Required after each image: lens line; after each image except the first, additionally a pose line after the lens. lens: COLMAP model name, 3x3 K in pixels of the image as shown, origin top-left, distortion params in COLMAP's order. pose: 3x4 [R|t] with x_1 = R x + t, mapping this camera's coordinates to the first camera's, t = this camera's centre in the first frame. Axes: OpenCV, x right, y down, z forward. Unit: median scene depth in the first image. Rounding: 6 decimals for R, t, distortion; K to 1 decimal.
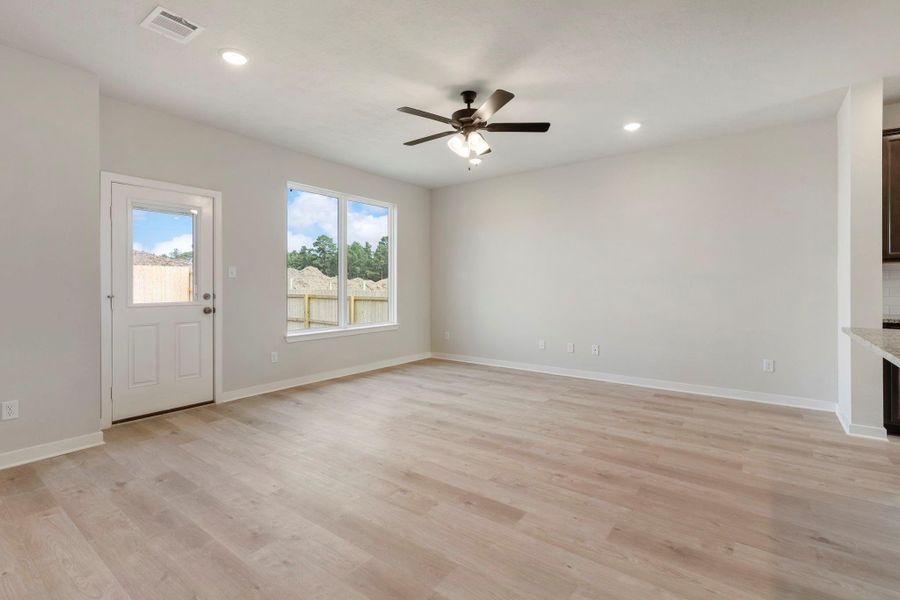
lens RADIAL K [[418.1, 0, 449.8], [0, 418.1, 283.6], [0, 0, 1]] dist [0.005740, -0.000152]
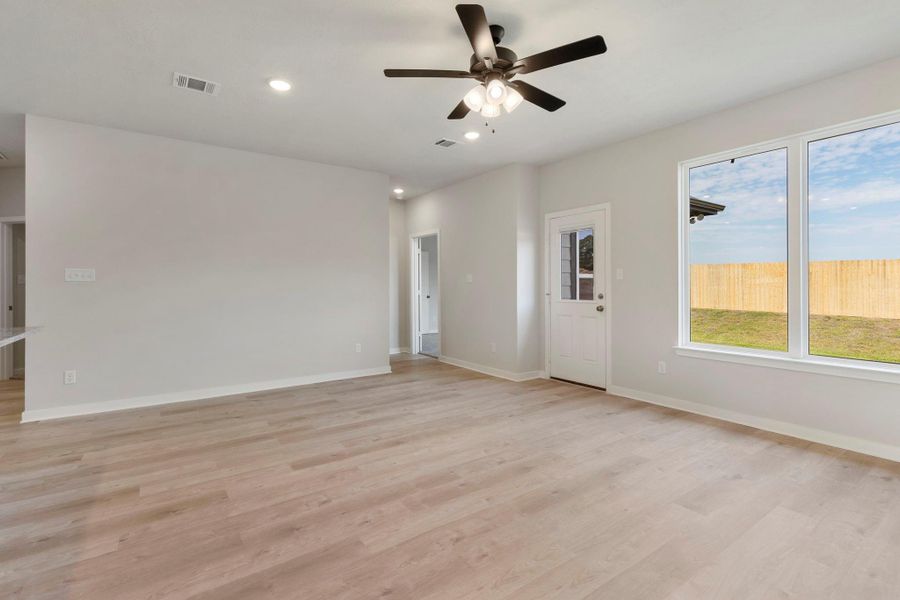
lens RADIAL K [[418.1, 0, 455.2], [0, 418.1, 292.9], [0, 0, 1]] dist [0.005740, -0.000152]
pose [[-0.295491, 0.016767, -0.955198, 0.917463], [0.004762, 0.999859, 0.016078, -0.002252], [0.955334, 0.000203, -0.295530, 1.365752]]
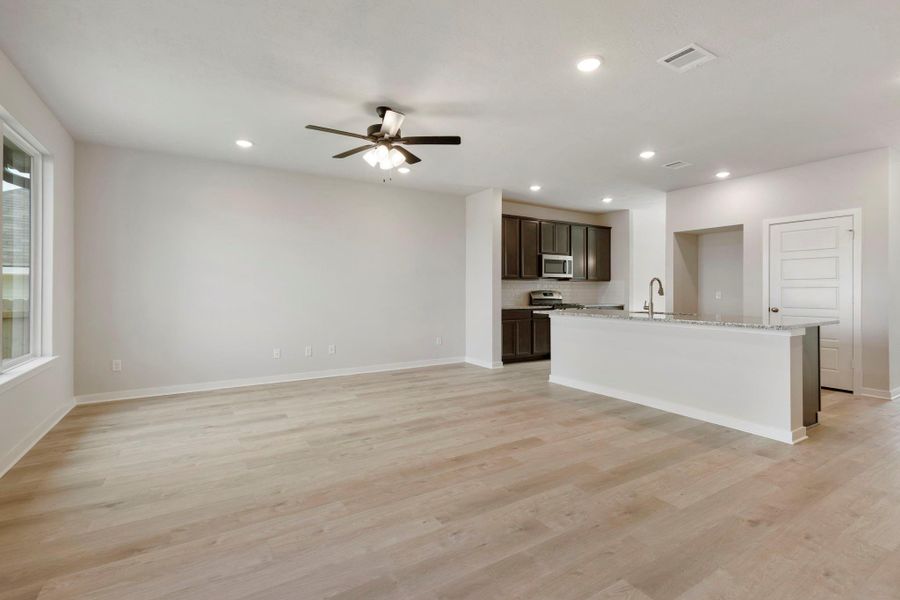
lens RADIAL K [[418.1, 0, 452.1], [0, 418.1, 294.9], [0, 0, 1]] dist [0.005740, -0.000152]
pose [[0.362494, -0.010309, 0.931929, -1.034045], [-0.001872, 0.999929, 0.011790, -0.002169], [-0.931984, -0.006018, 0.362449, 0.540656]]
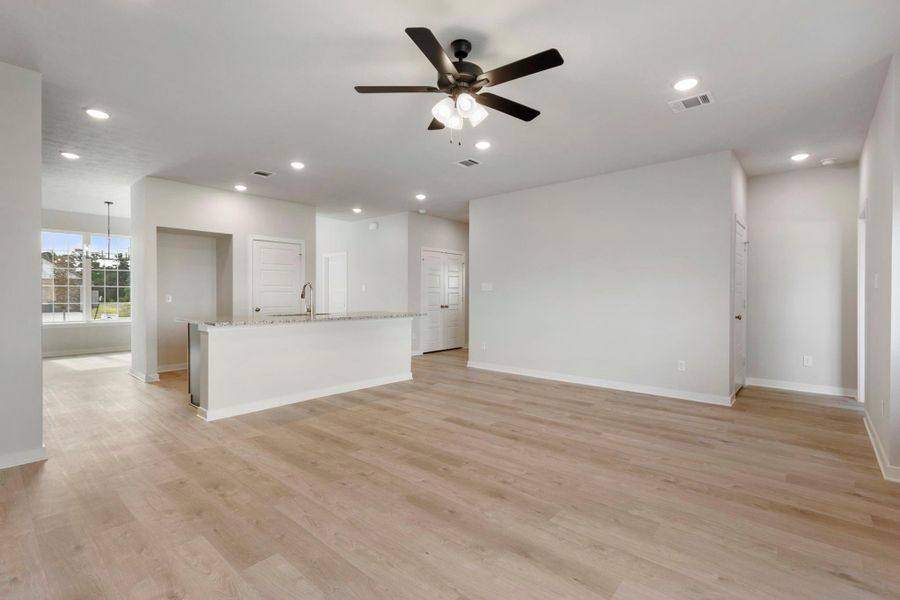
lens RADIAL K [[418.1, 0, 450.8], [0, 418.1, 299.6], [0, 0, 1]] dist [0.005740, -0.000152]
pose [[-0.997333, -0.002378, 0.072951, 0.007992], [-0.001616, 0.999944, 0.010497, 0.003267], [-0.072972, 0.010351, -0.997280, 2.093446]]
